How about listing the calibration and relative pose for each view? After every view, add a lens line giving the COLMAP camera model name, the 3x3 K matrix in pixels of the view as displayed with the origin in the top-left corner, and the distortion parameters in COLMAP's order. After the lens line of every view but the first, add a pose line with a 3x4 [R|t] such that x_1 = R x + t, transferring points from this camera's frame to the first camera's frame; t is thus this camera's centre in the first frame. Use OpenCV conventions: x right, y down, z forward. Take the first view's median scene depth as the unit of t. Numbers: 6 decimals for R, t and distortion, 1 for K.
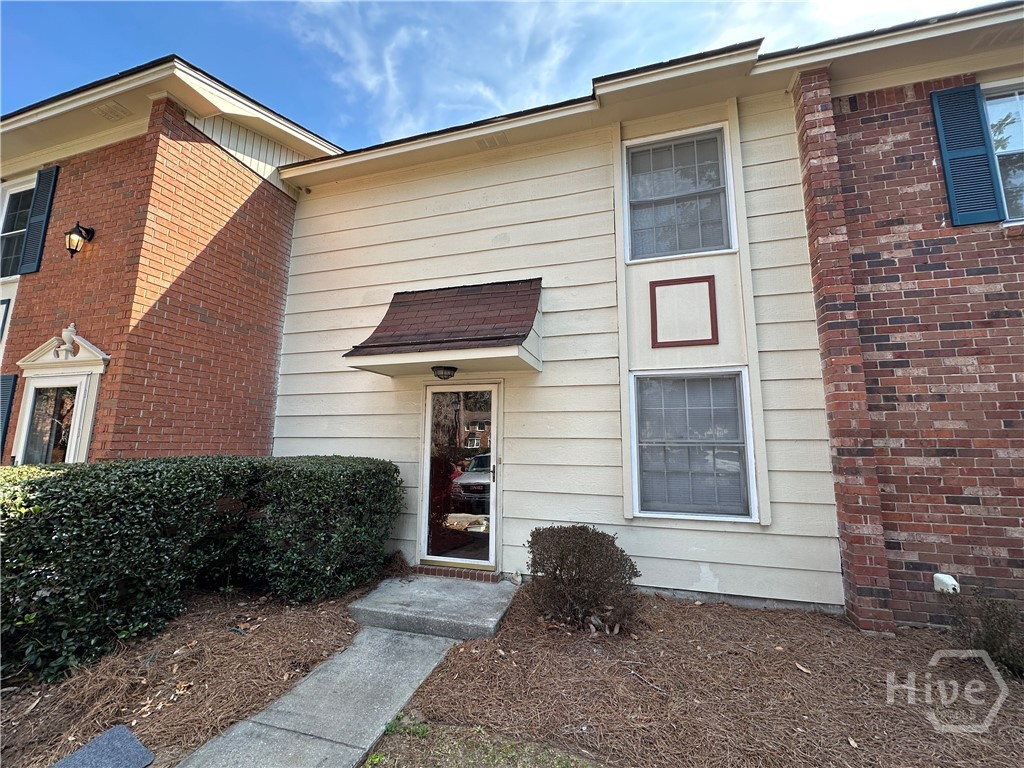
lens RADIAL K [[405.3, 0, 512.3], [0, 405.3, 382.3], [0, 0, 1]] dist [-0.004799, 0.000834]
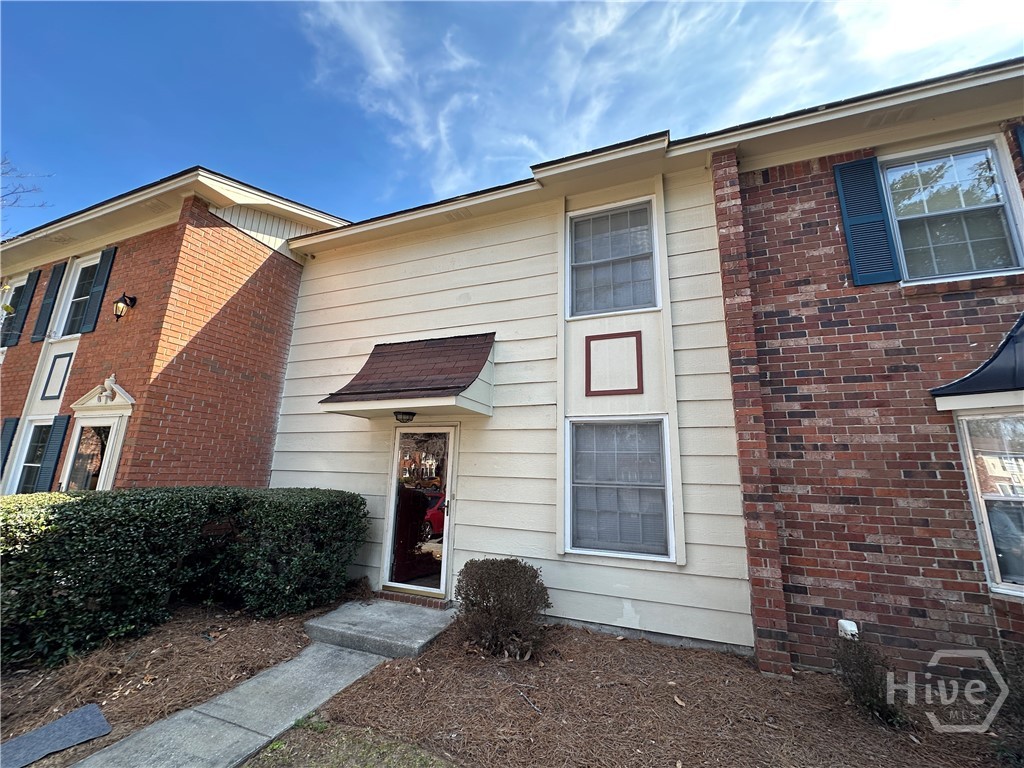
lens RADIAL K [[405.3, 0, 513.7], [0, 405.3, 382.2], [0, 0, 1]] dist [-0.004799, 0.000834]
pose [[0.995966, -0.000154, -0.089736, 0.268396], [-0.006502, 0.997246, -0.073875, -0.043117], [0.089501, 0.074160, 0.993222, -0.126949]]
